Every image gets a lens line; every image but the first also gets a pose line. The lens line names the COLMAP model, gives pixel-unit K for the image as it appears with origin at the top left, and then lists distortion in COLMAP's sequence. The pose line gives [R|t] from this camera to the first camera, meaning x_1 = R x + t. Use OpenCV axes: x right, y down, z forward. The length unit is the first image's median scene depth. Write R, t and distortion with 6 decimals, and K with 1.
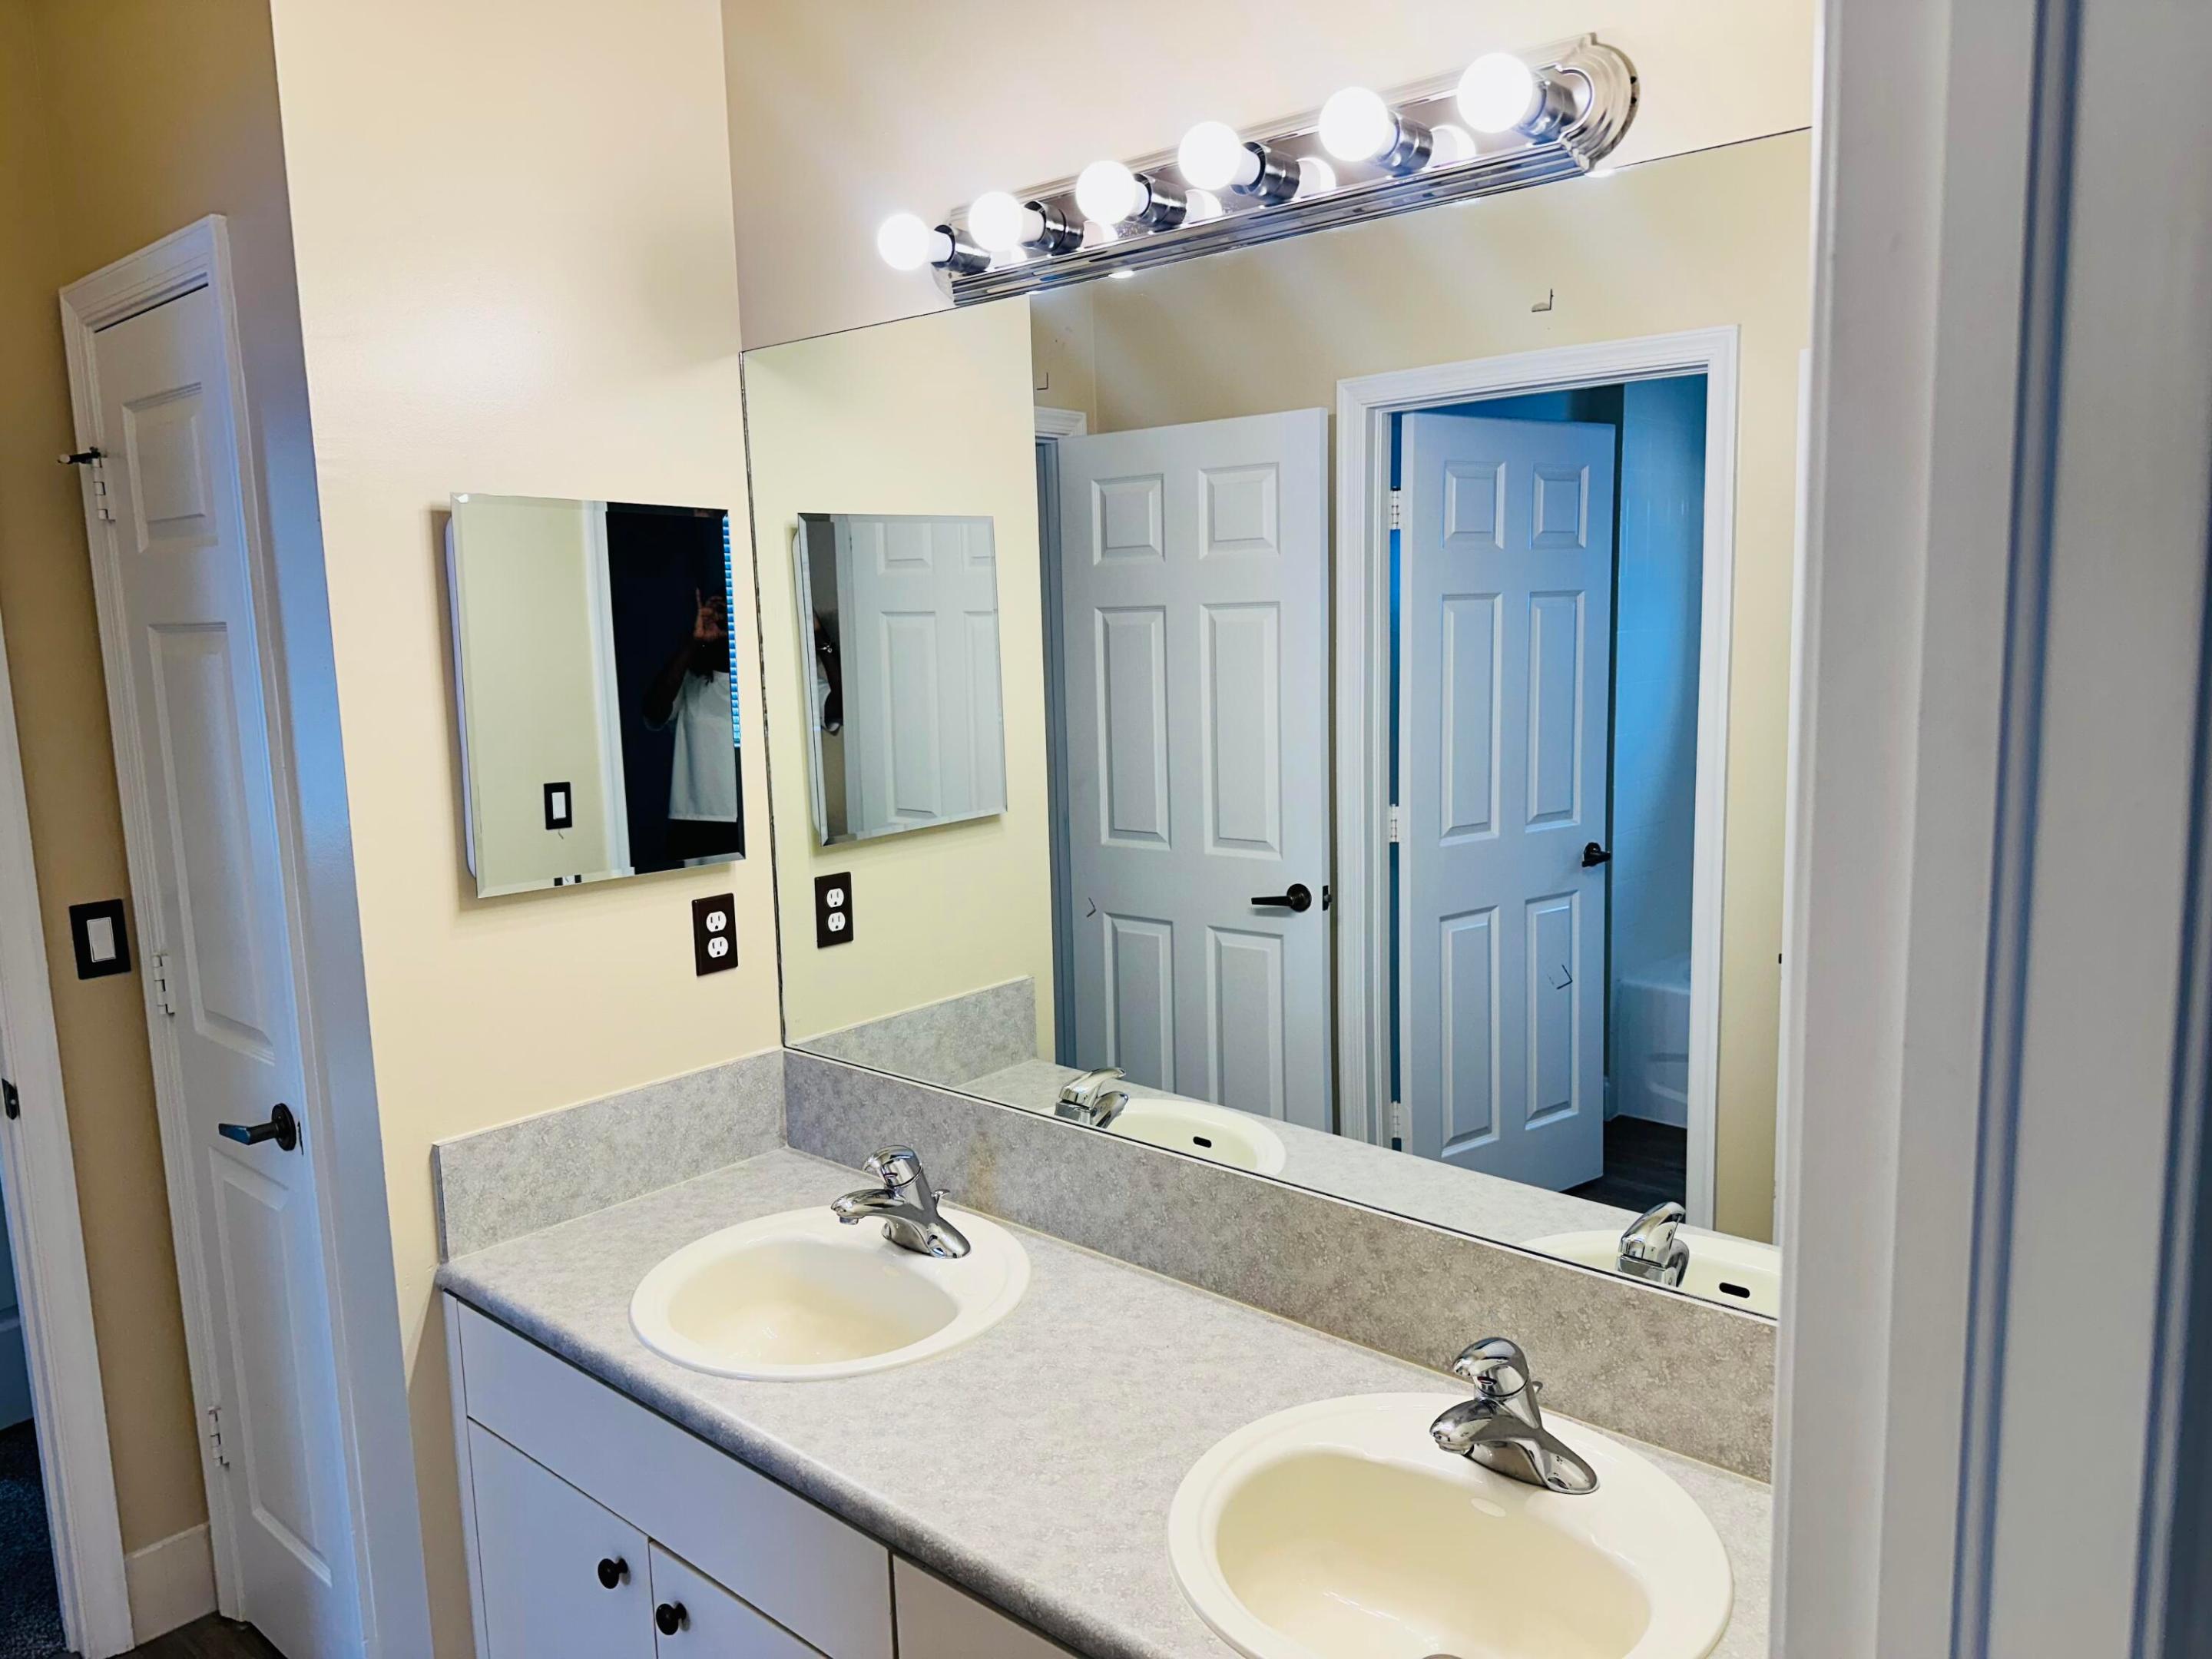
lens RADIAL K [[1542.6, 0, 1112.1], [0, 1542.6, 827.6], [0, 0, 1]] dist [0.080824, -0.089208]
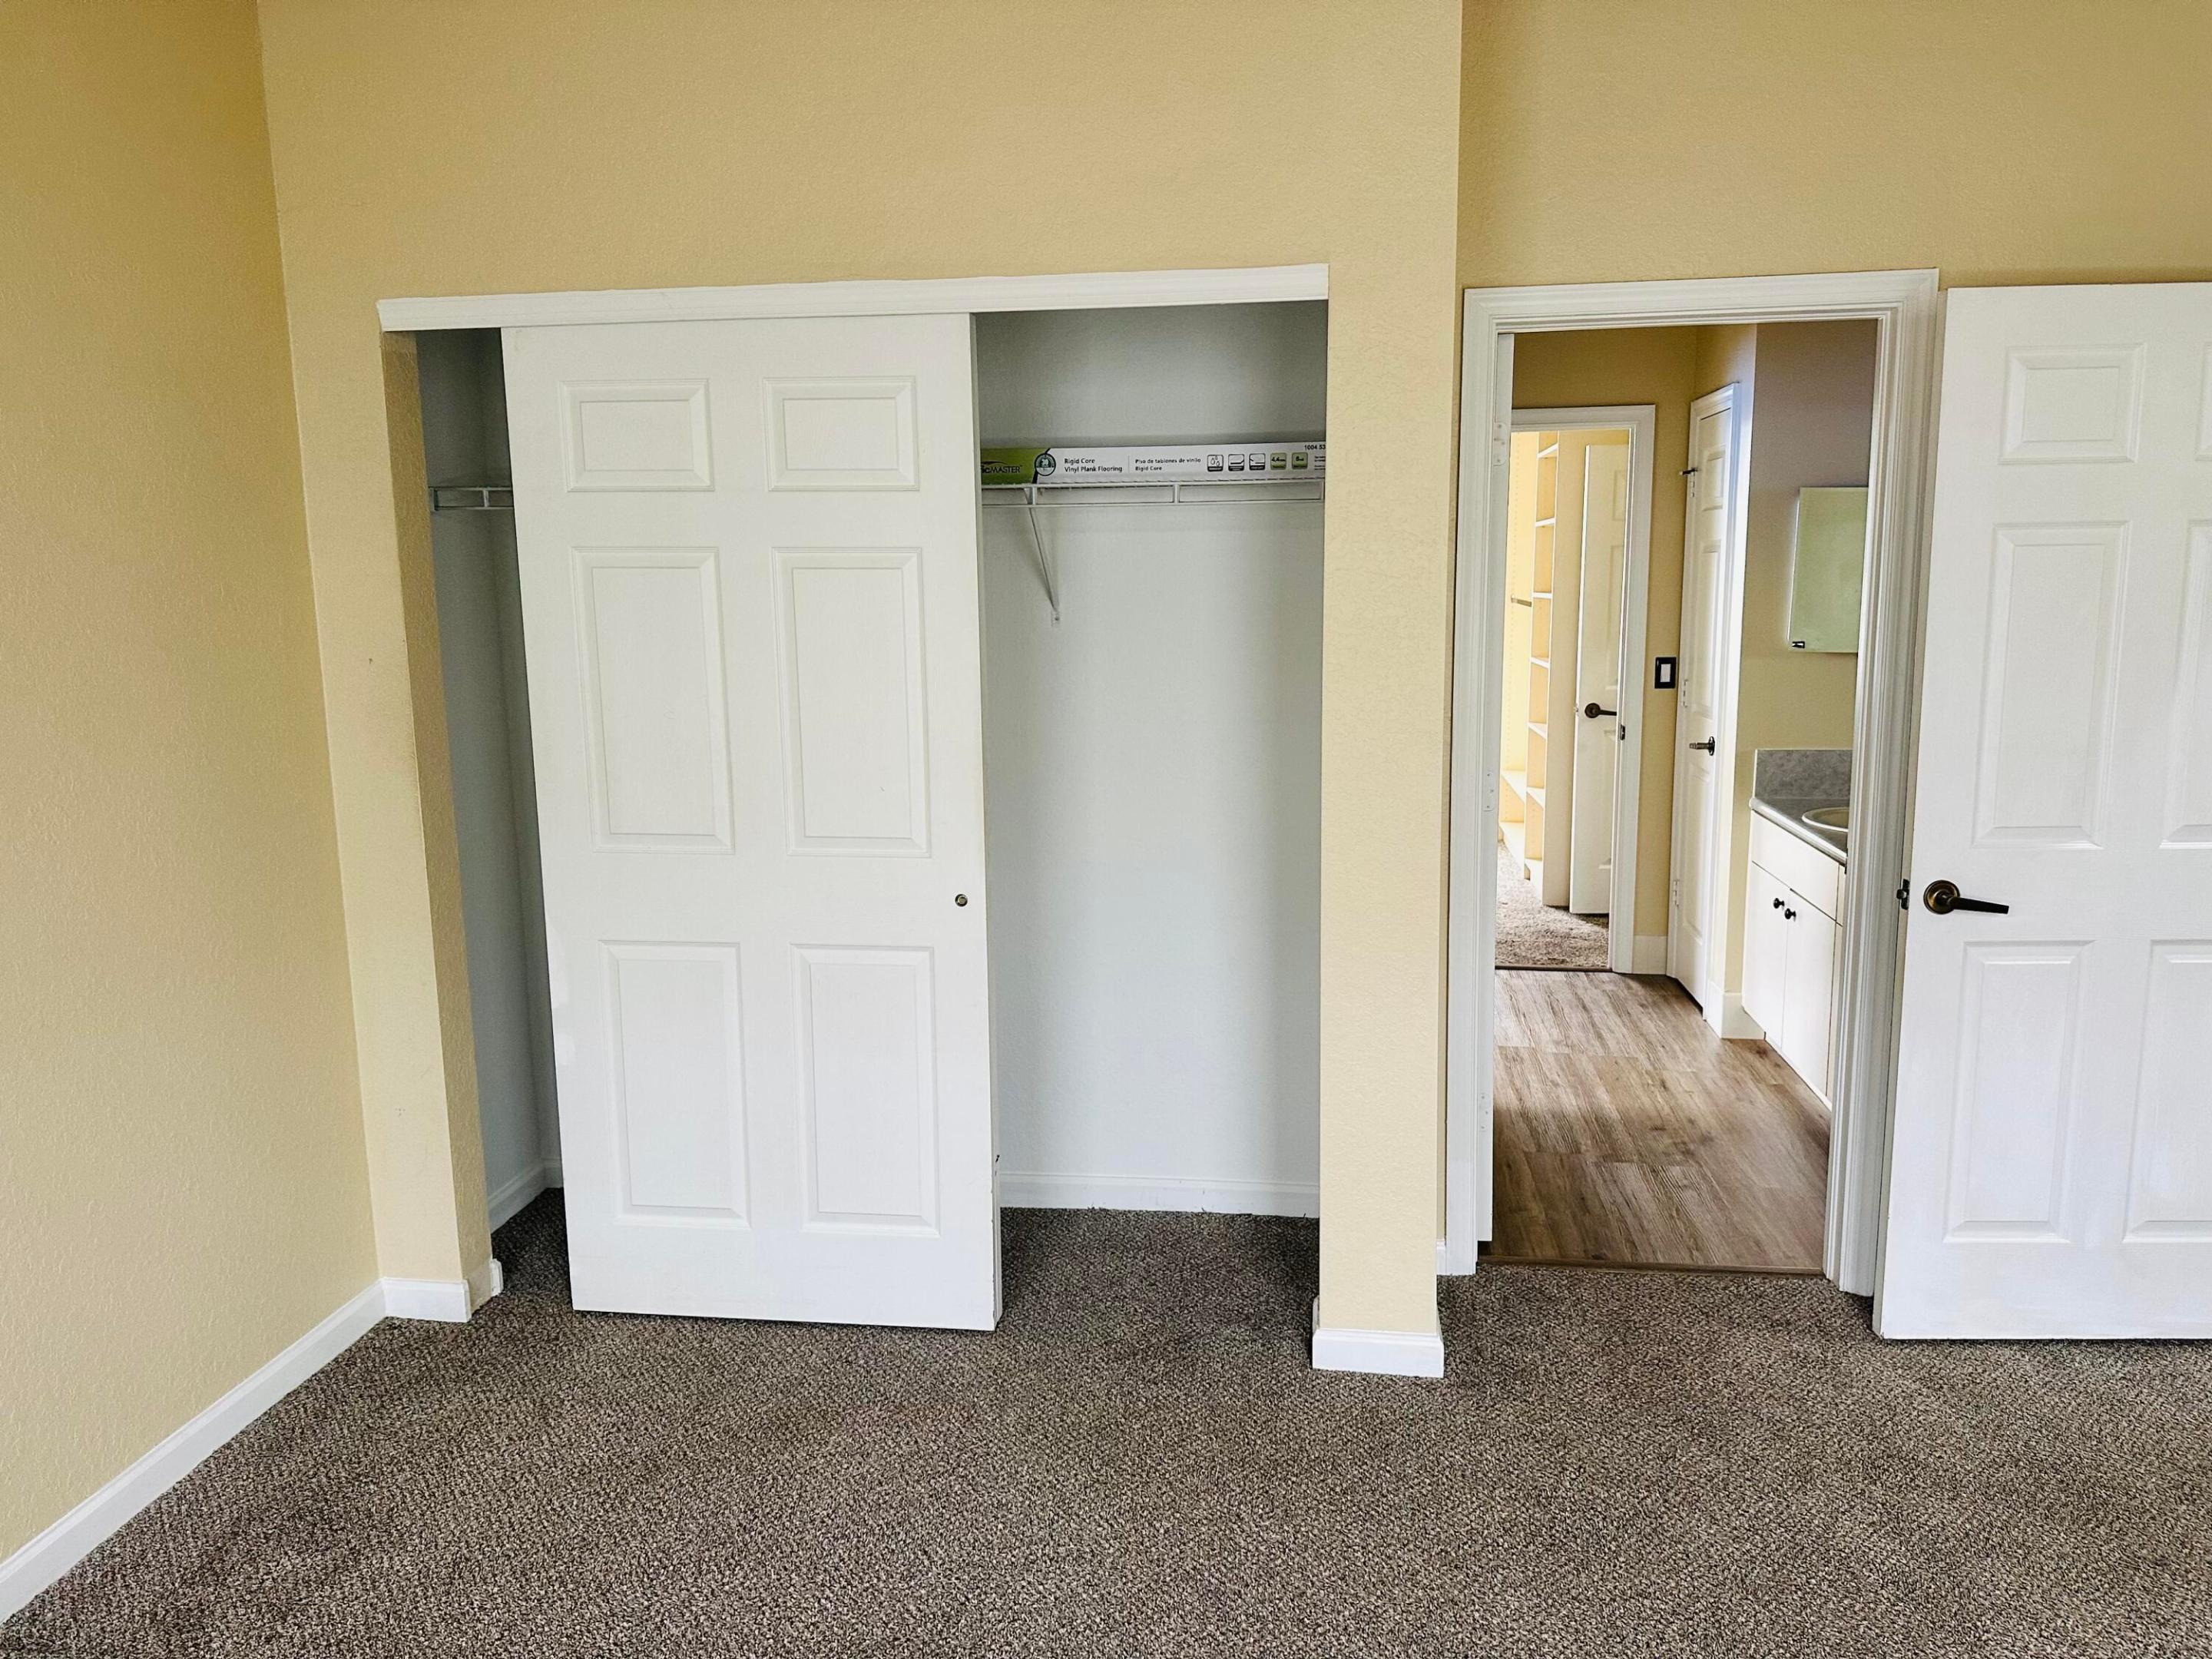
lens RADIAL K [[1542.6, 0, 1110.1], [0, 1542.6, 829.7], [0, 0, 1]] dist [0.080824, -0.089208]
pose [[0.545154, 0.150083, -0.824792, 0.904343], [-0.119565, 0.987706, 0.100700, 0.170722], [0.829766, 0.043720, 0.556397, -1.034132]]
